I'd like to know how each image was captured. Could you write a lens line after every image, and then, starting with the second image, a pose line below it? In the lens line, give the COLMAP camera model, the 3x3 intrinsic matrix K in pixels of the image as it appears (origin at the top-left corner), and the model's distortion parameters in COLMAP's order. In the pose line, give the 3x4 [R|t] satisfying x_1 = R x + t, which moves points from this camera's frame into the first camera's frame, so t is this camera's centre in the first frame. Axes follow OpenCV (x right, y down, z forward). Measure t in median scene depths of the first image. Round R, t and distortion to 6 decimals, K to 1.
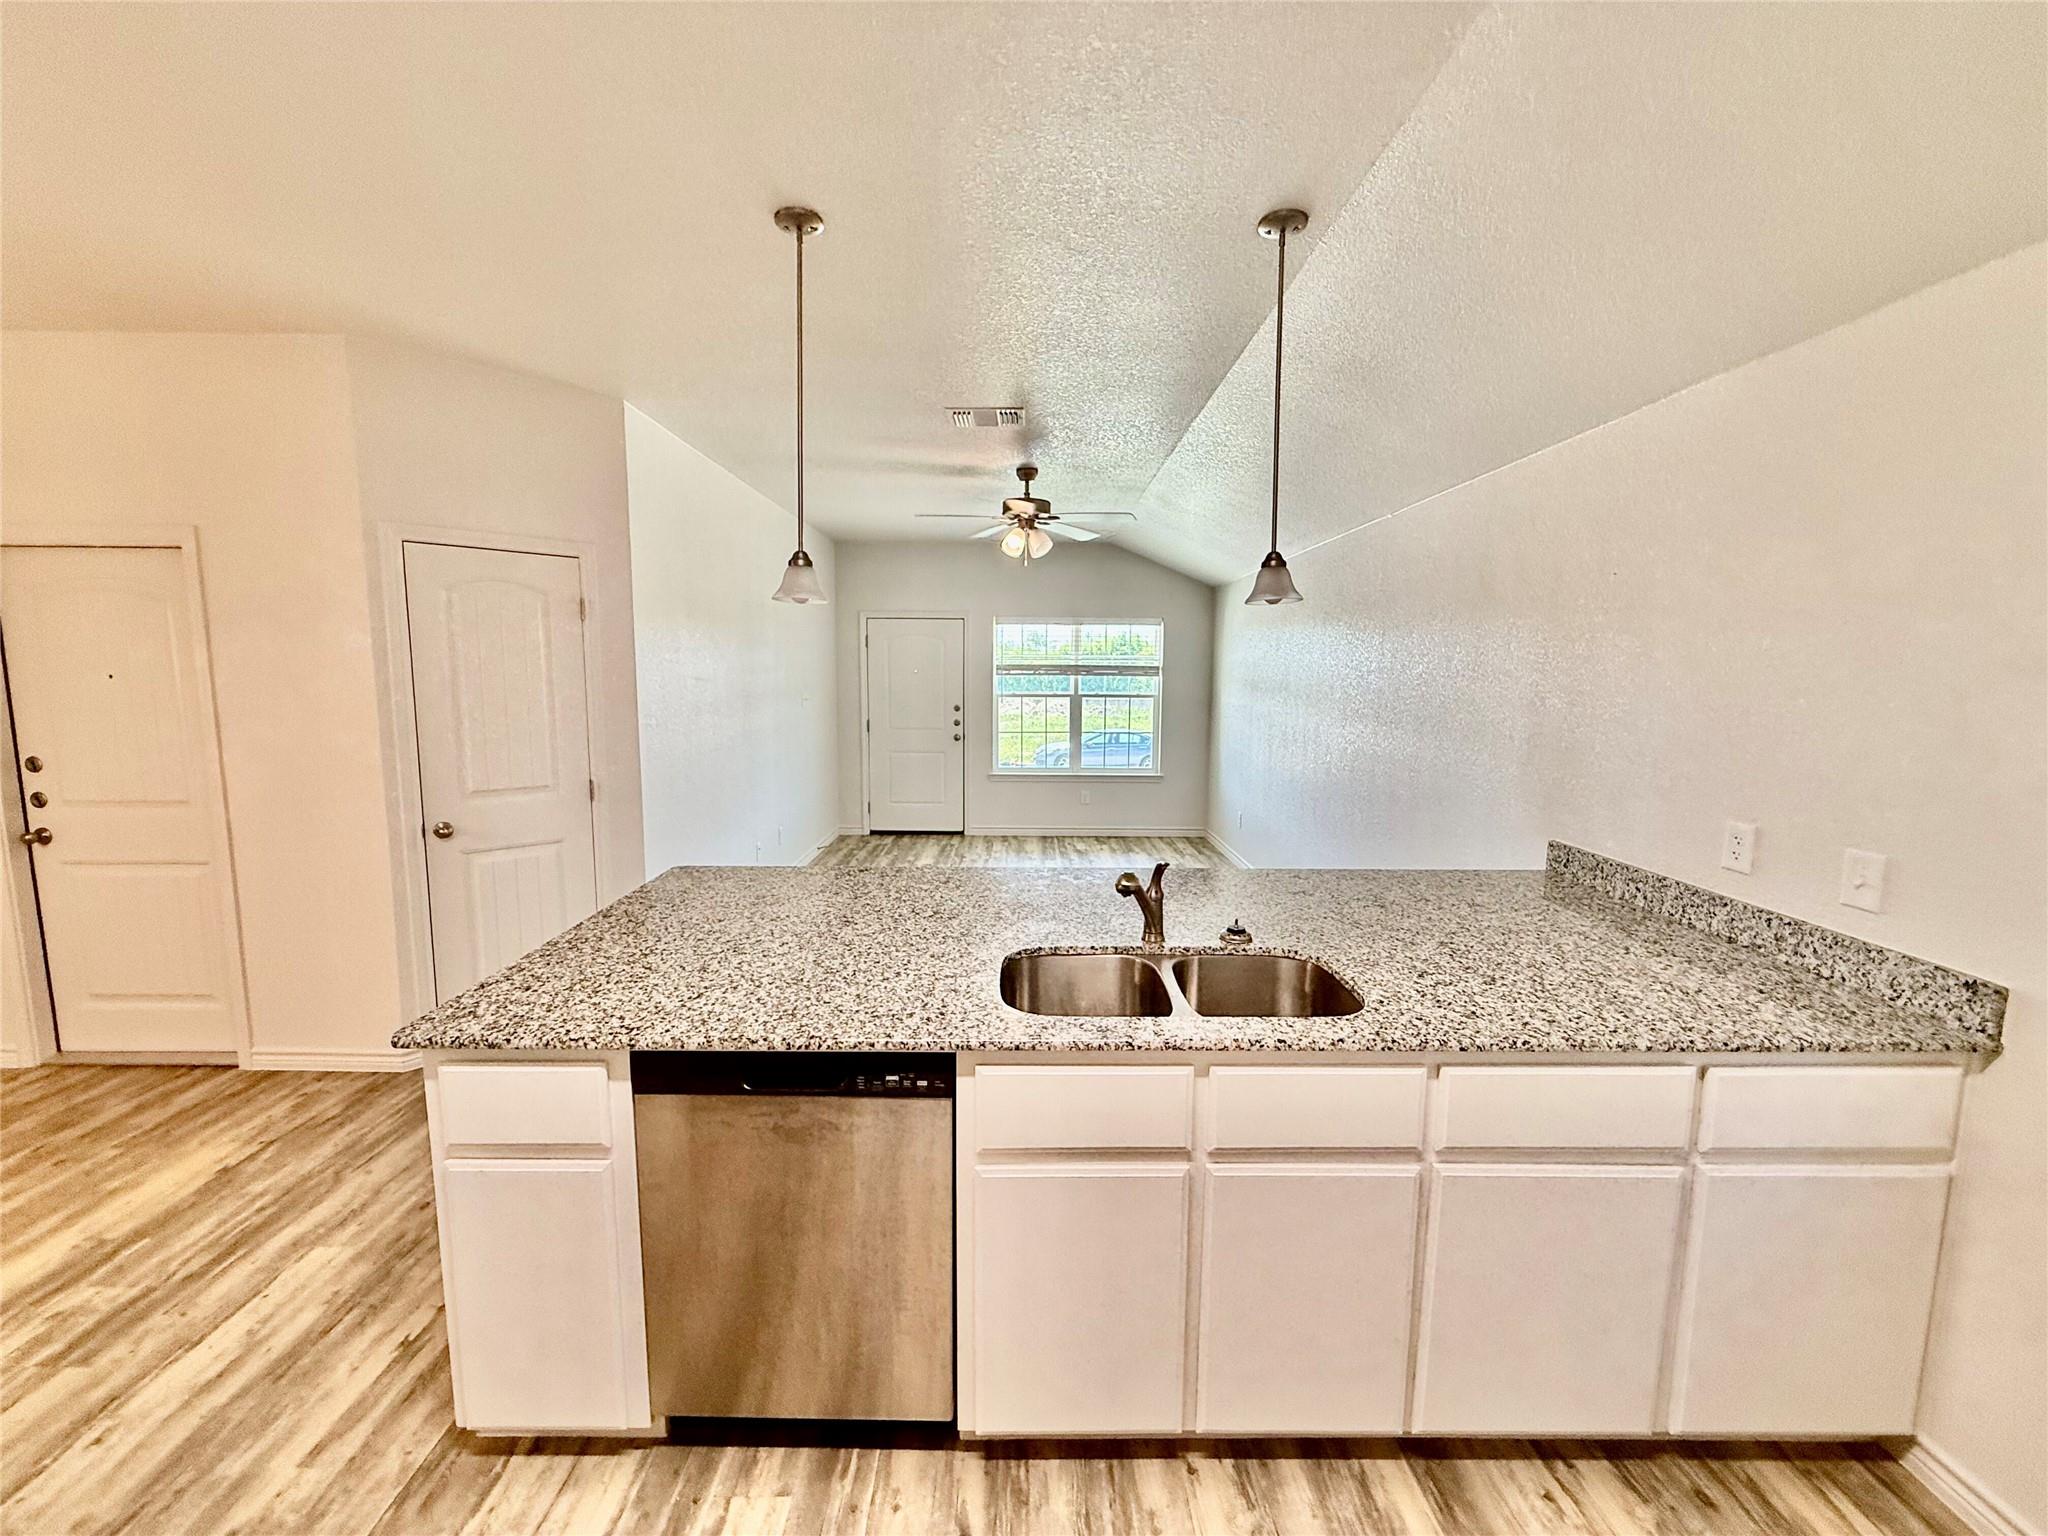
lens RADIAL K [[821.0, 0, 1024.6], [0, 821.0, 767.1], [0, 0, 1]] dist [0.000385, 0.000285]
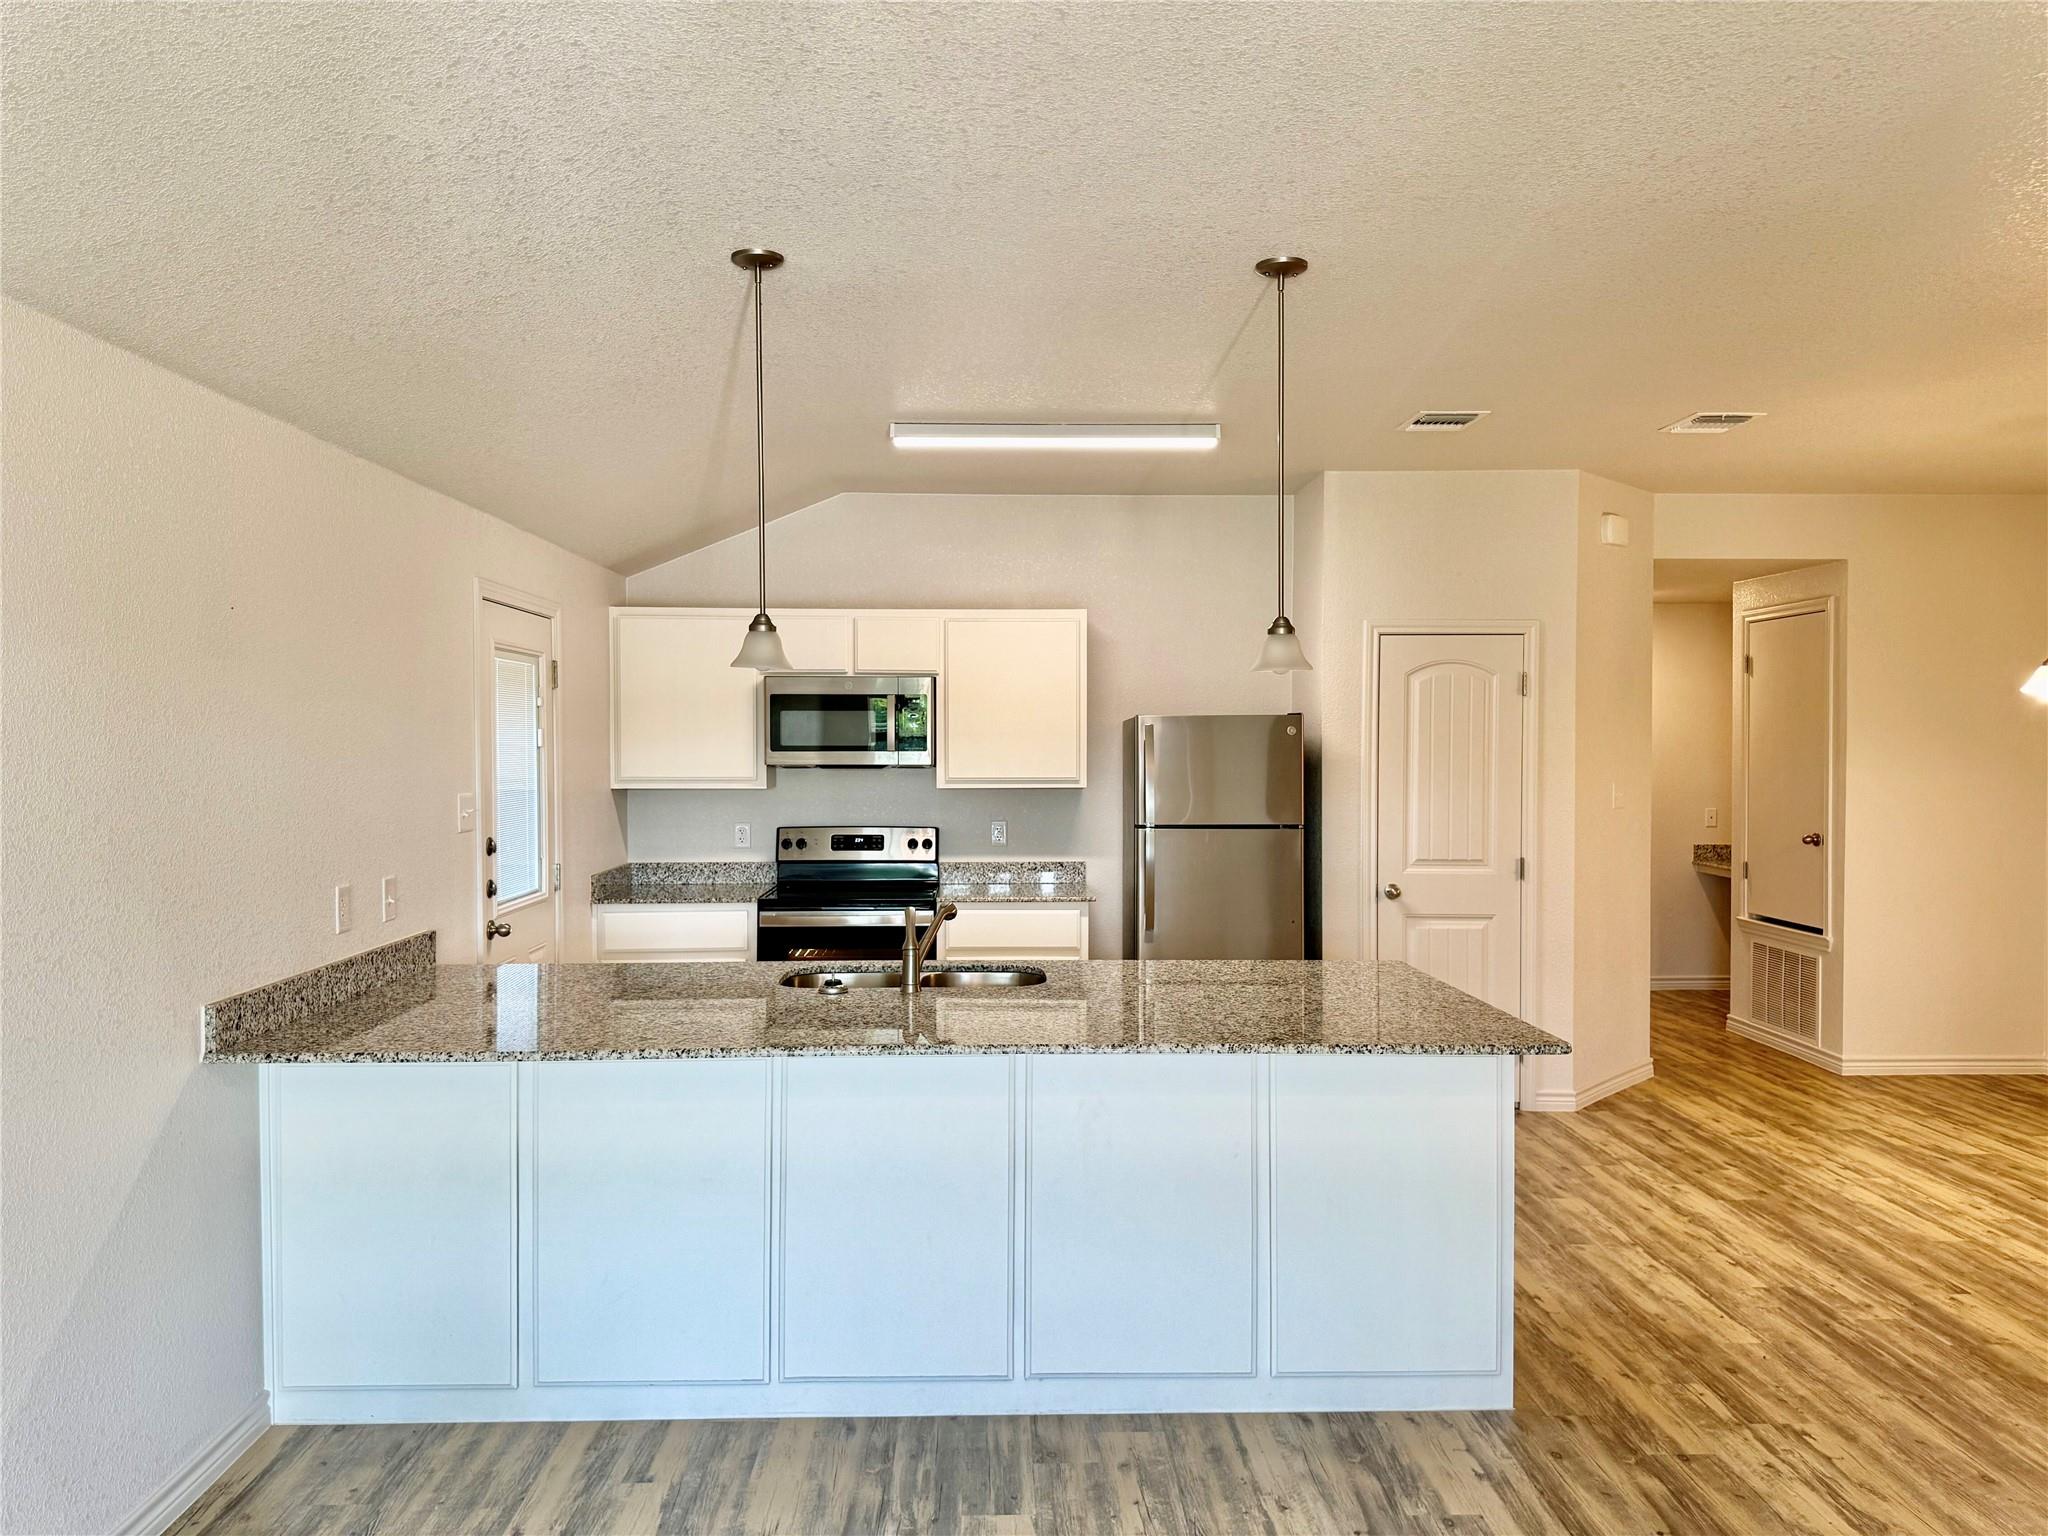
lens RADIAL K [[1446.0, 0, 1022.8], [0, 1446.0, 767.3], [0, 0, 1]] dist [0.003494, 0.000774]
pose [[-0.999597, -0.005498, -0.027856, 0.069053], [-0.009319, 0.990257, 0.138940, -0.378761], [0.026821, 0.139144, -0.989909, 3.108757]]
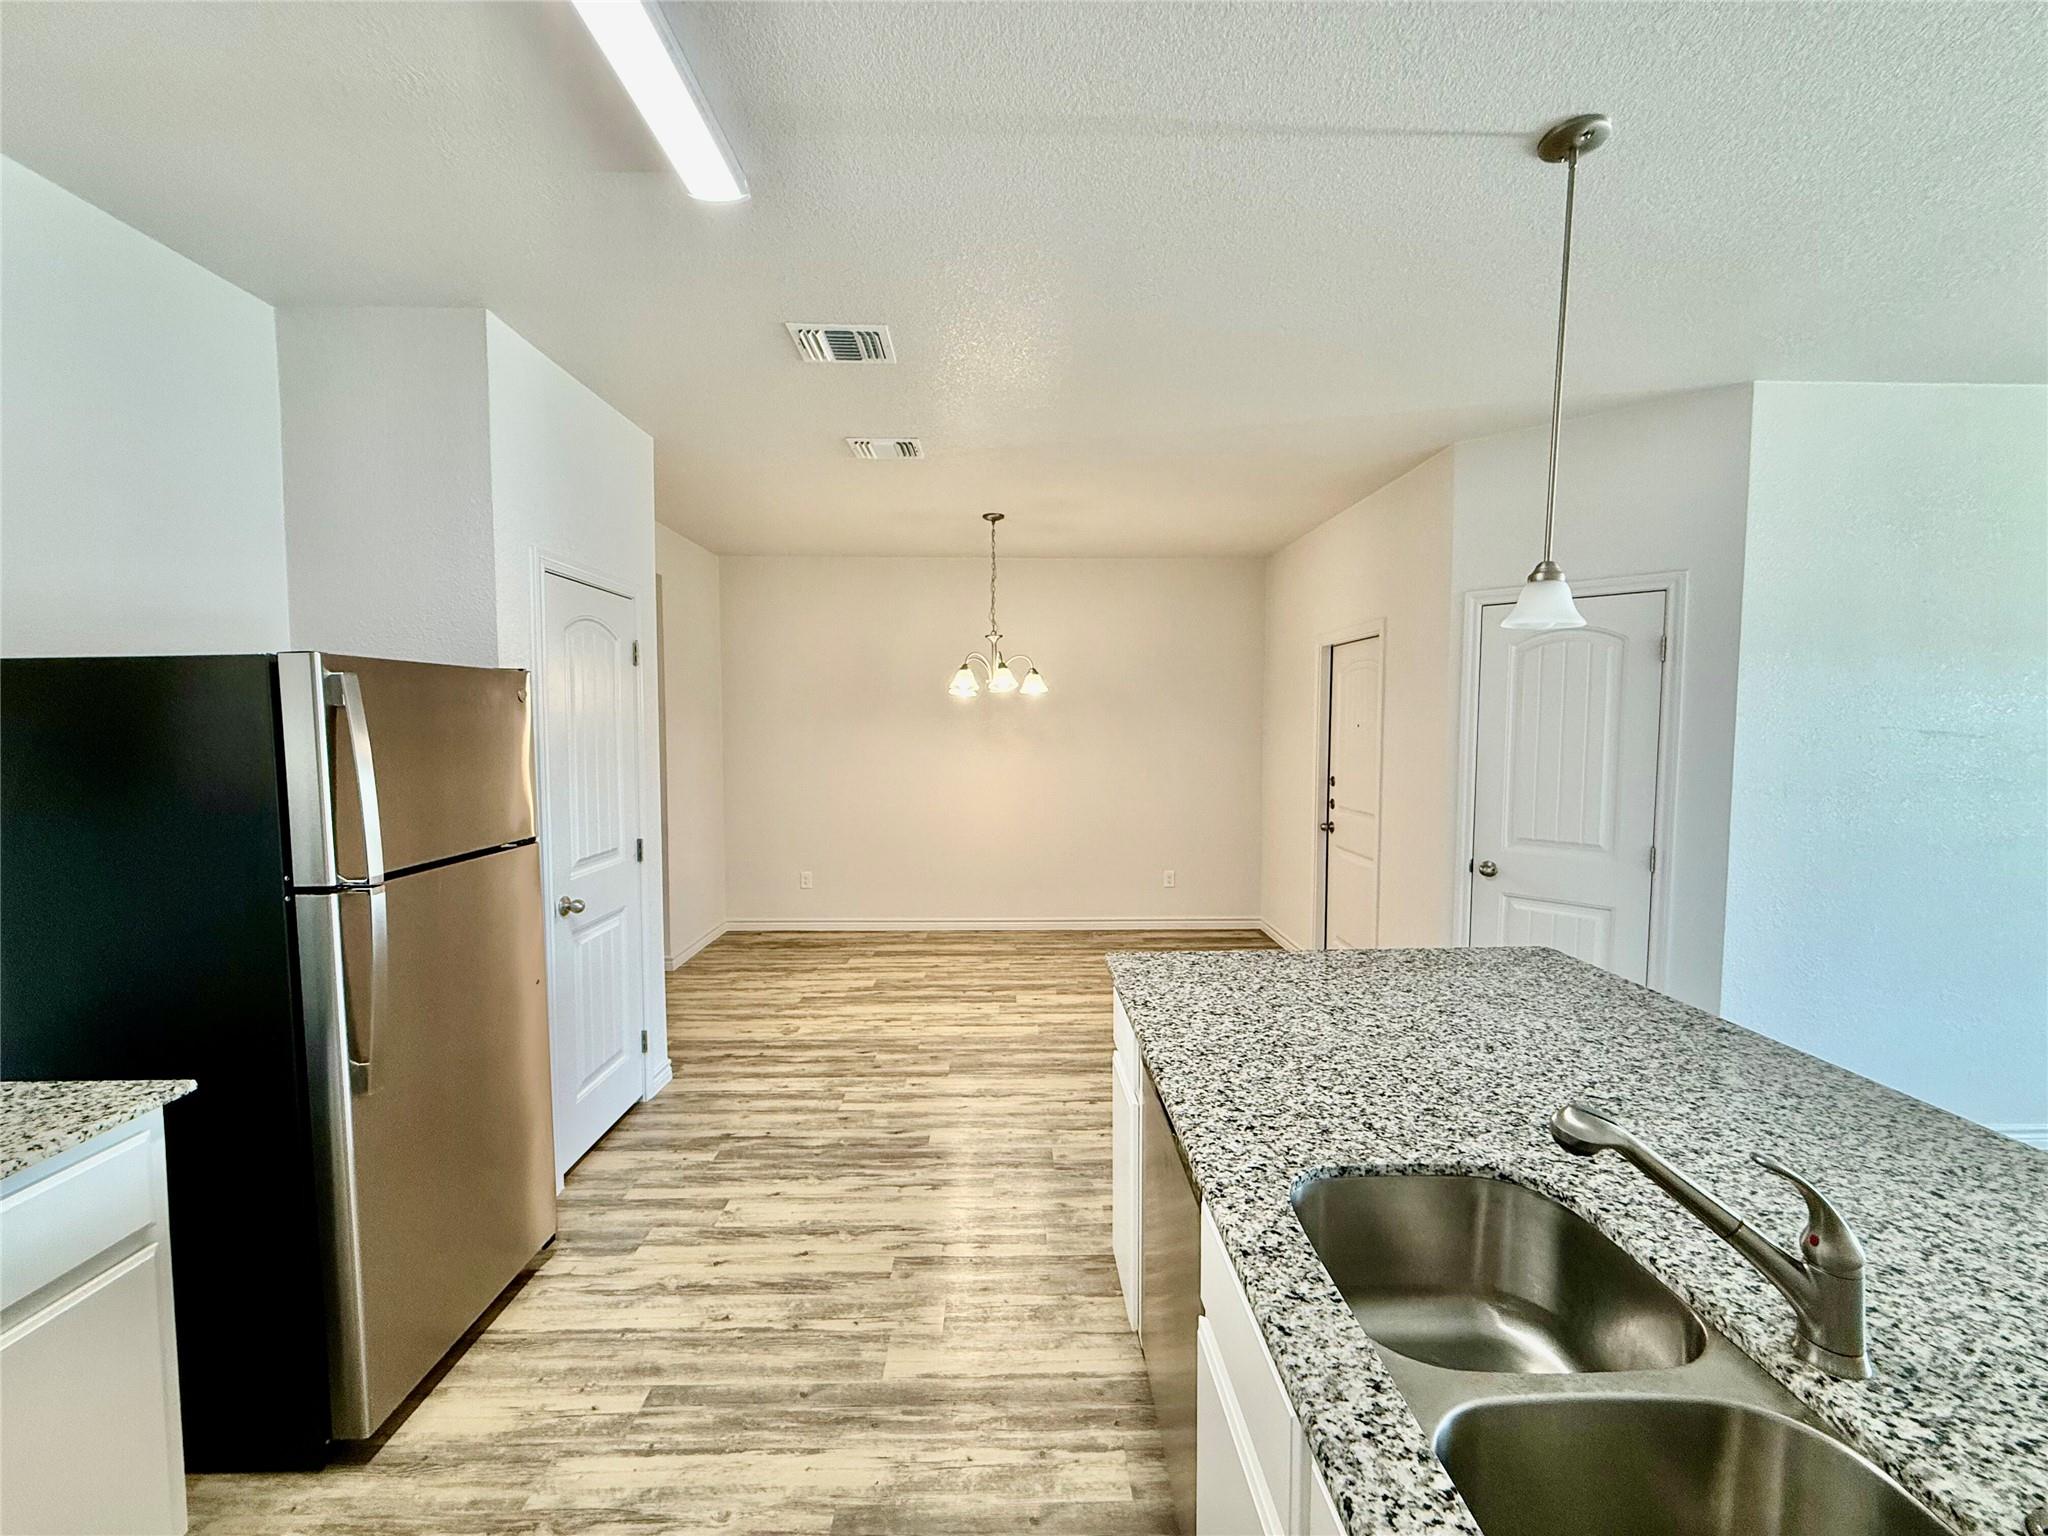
lens RADIAL K [[821.0, 0, 1022.7], [0, 821.0, 773.4], [0, 0, 1]] dist [0.000385, 0.000285]
pose [[0.020338, 0.059752, -0.998006, 0.598325], [-0.122458, 0.990845, 0.056828, -0.059242], [0.992265, 0.121058, 0.027469, 0.614792]]
